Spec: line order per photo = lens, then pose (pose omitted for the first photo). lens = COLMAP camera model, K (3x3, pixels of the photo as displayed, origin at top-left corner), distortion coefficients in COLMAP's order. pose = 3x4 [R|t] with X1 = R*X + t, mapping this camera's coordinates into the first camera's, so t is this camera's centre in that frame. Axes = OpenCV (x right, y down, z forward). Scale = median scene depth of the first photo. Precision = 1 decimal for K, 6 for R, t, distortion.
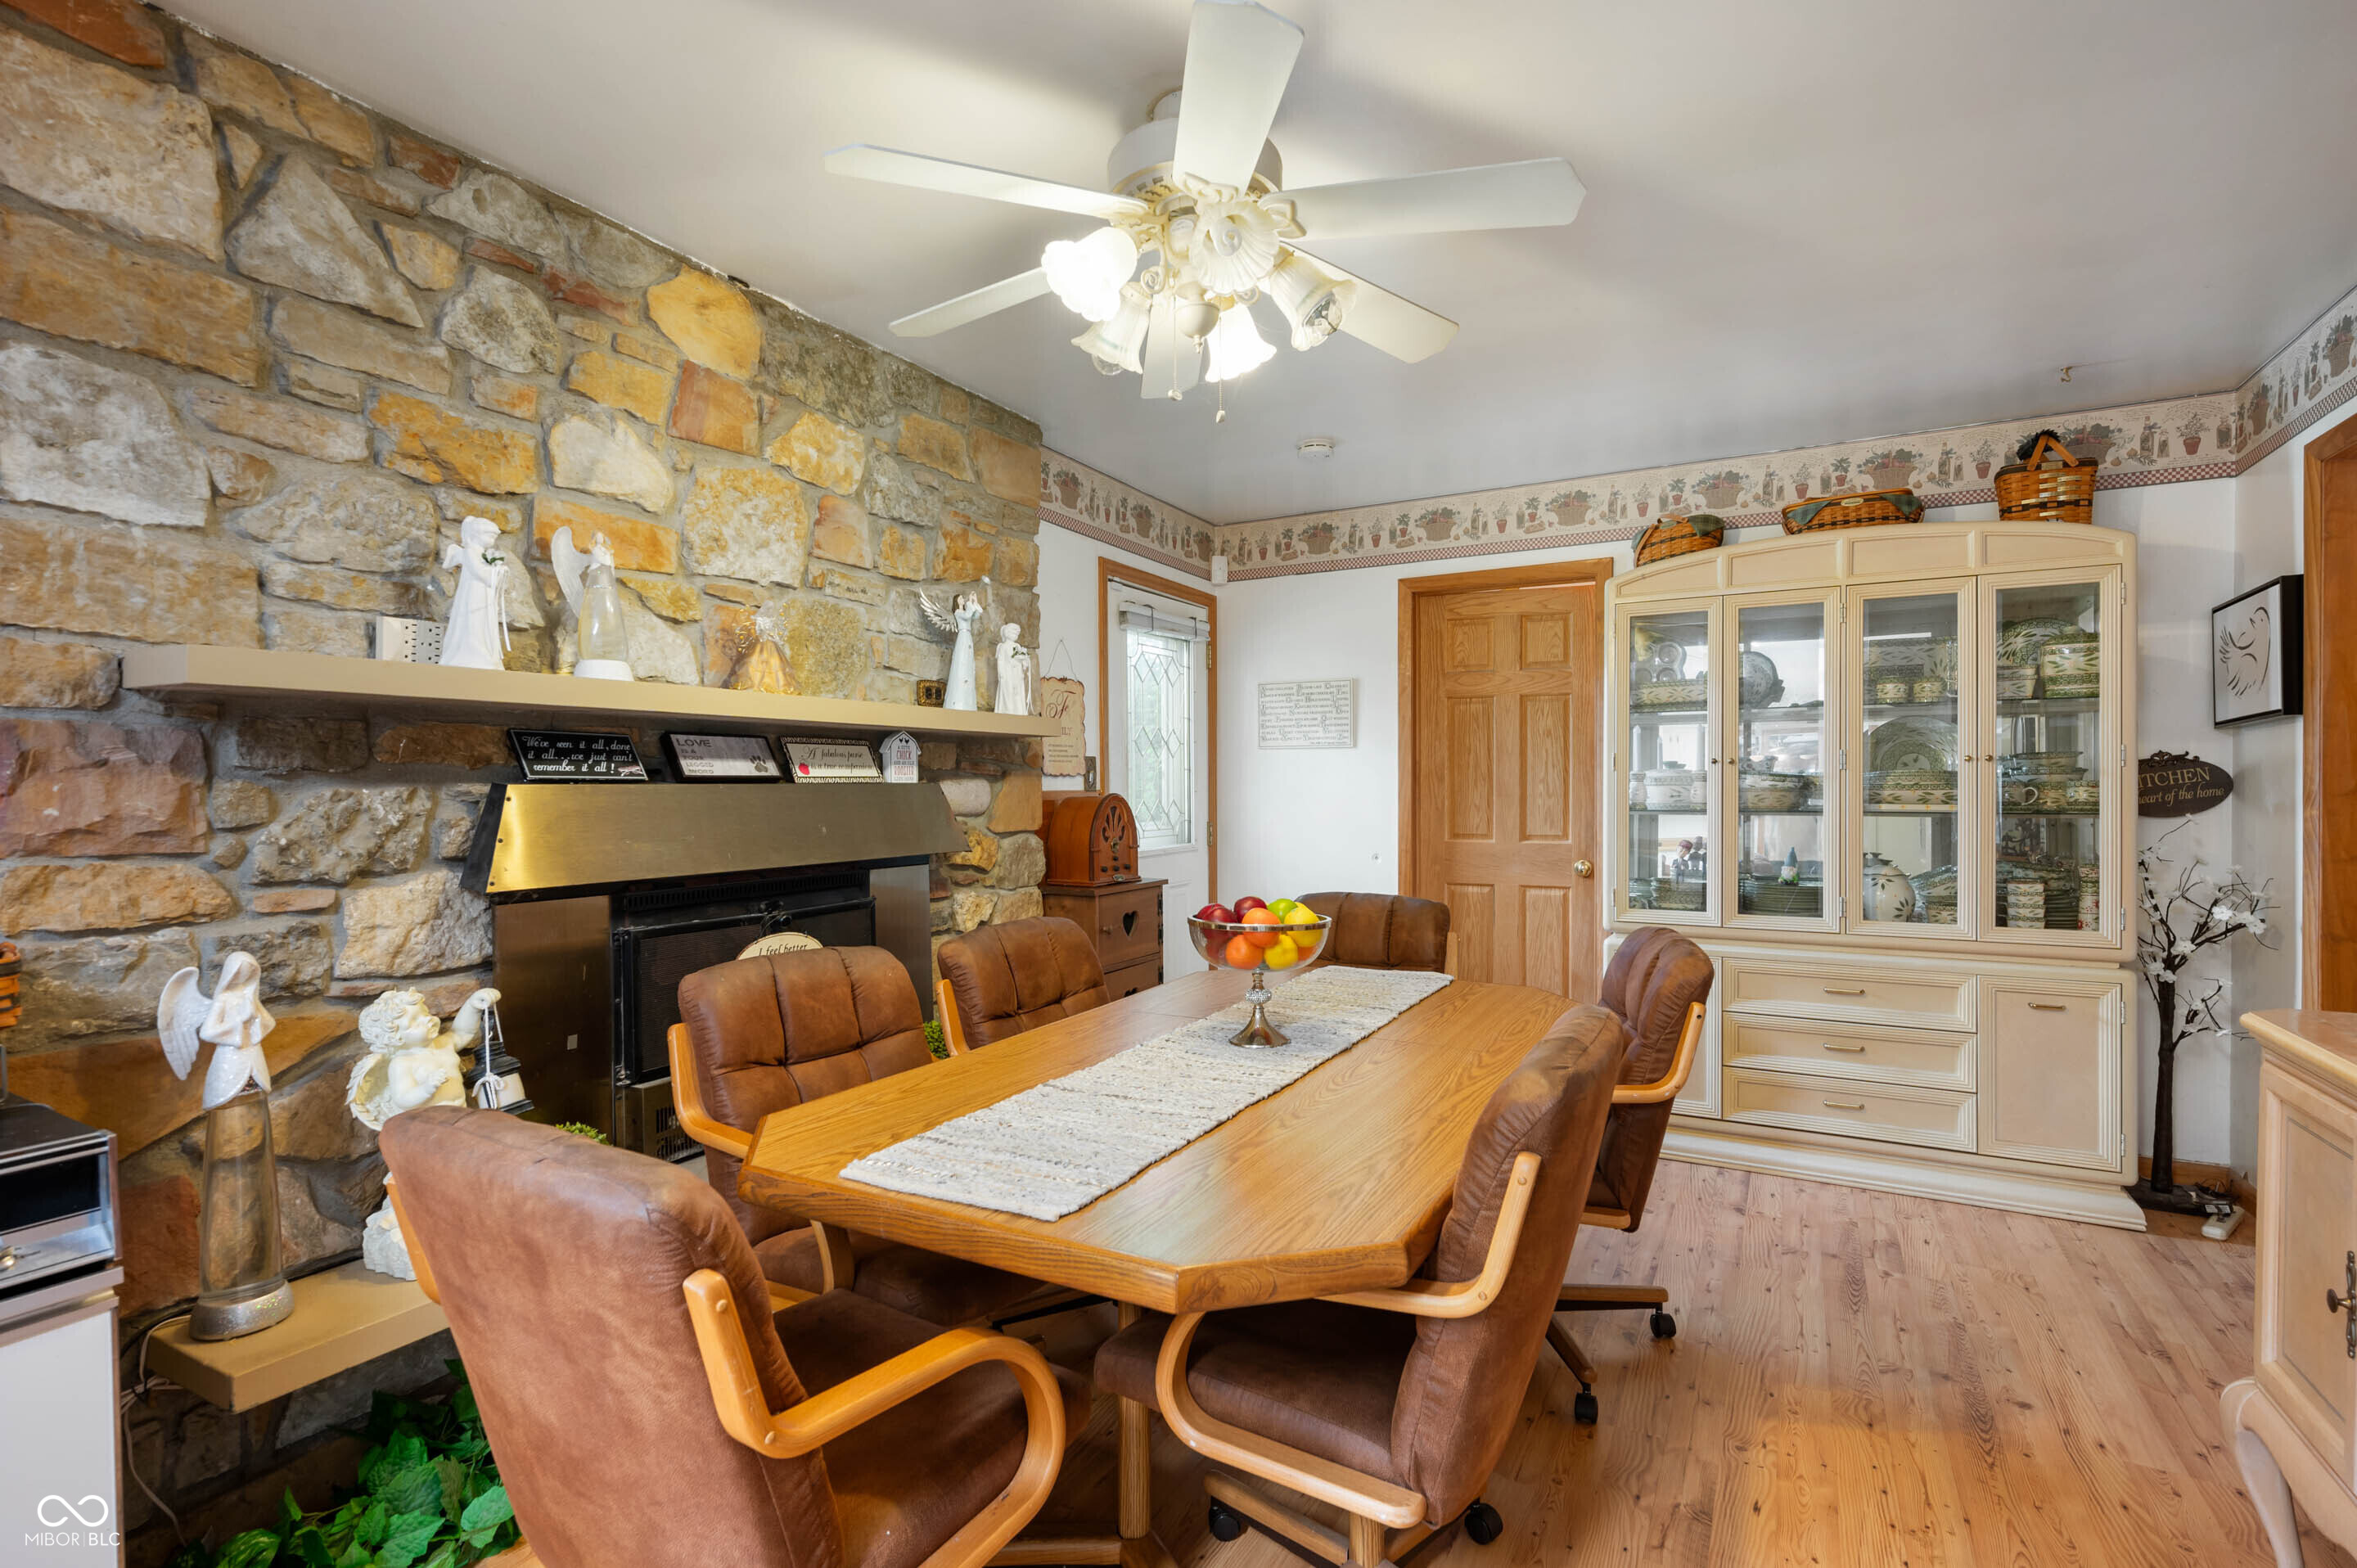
lens RADIAL K [[1095.1, 0, 1189.0], [0, 1095.1, 800.6], [0, 0, 1]] dist [-0.000248, 0.001346]
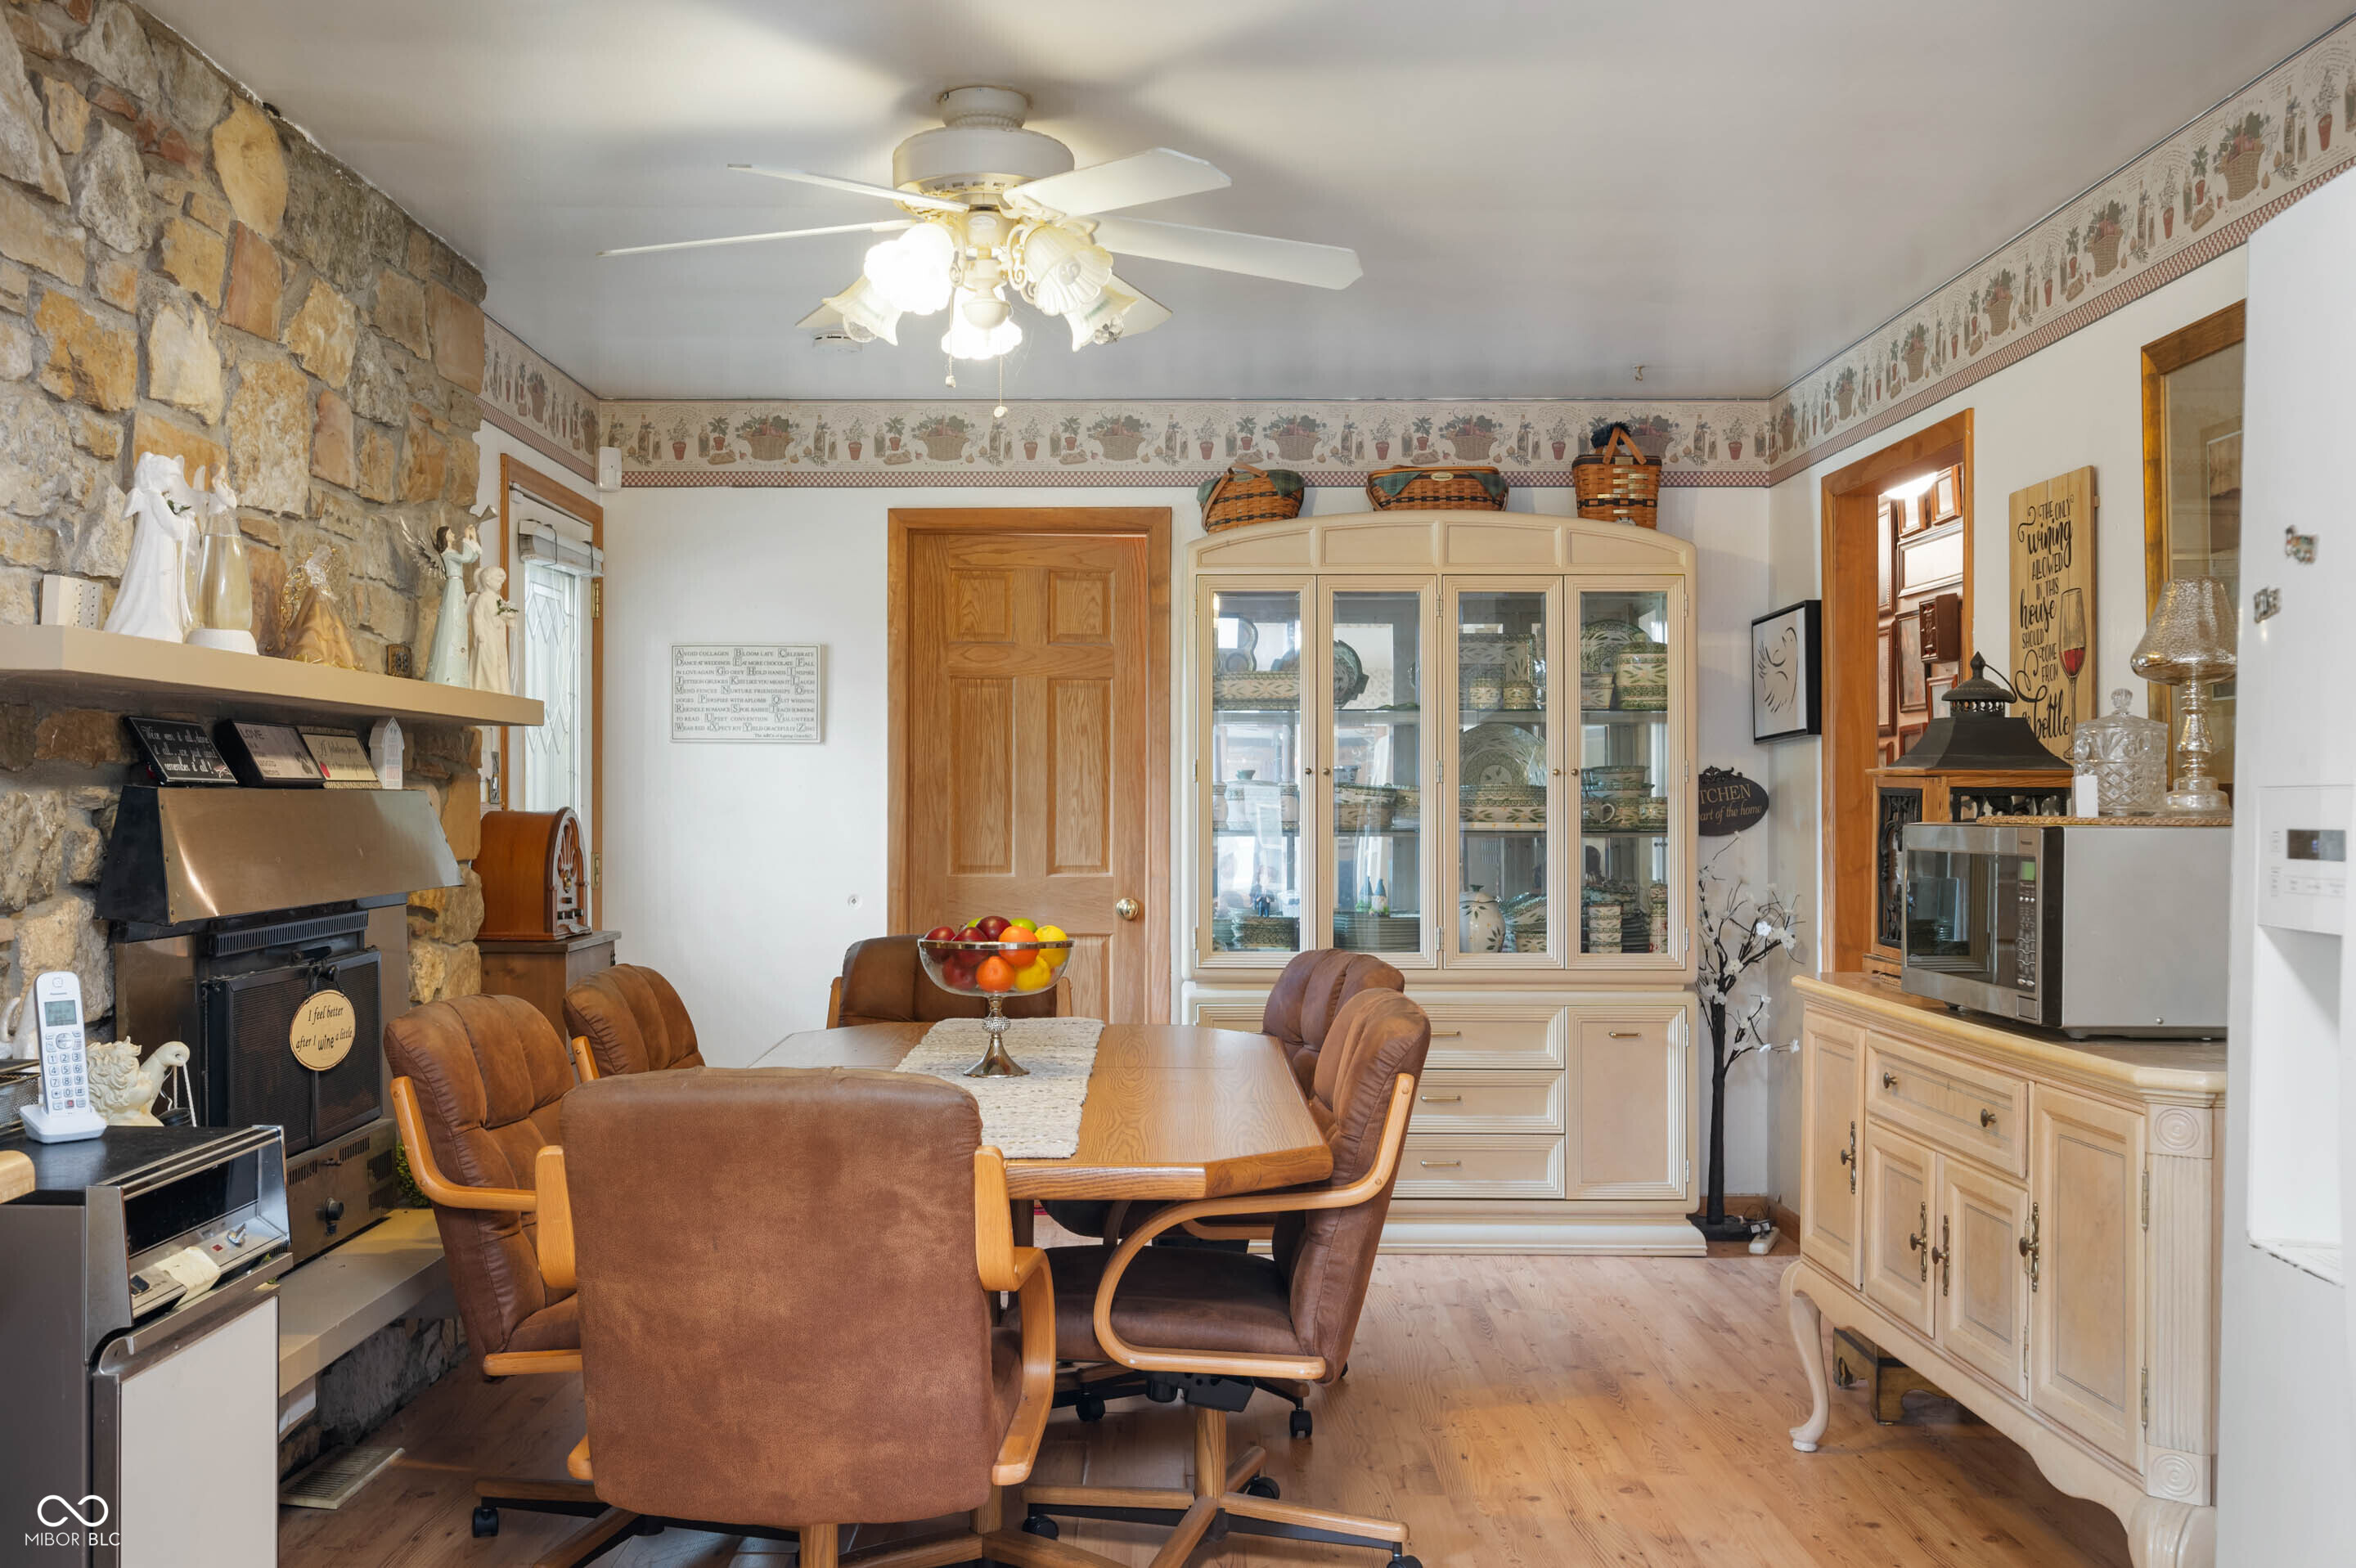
lens RADIAL K [[2115.8, 0, 1157.1], [0, 2115.8, 812.7], [0, 0, 1]] dist [-0.006622, 0.000782]
pose [[0.880663, 0.002873, 0.473734, -0.444565], [0.001113, 0.999966, -0.008132, 0.010139], [-0.473741, 0.007689, 0.880630, -0.424746]]
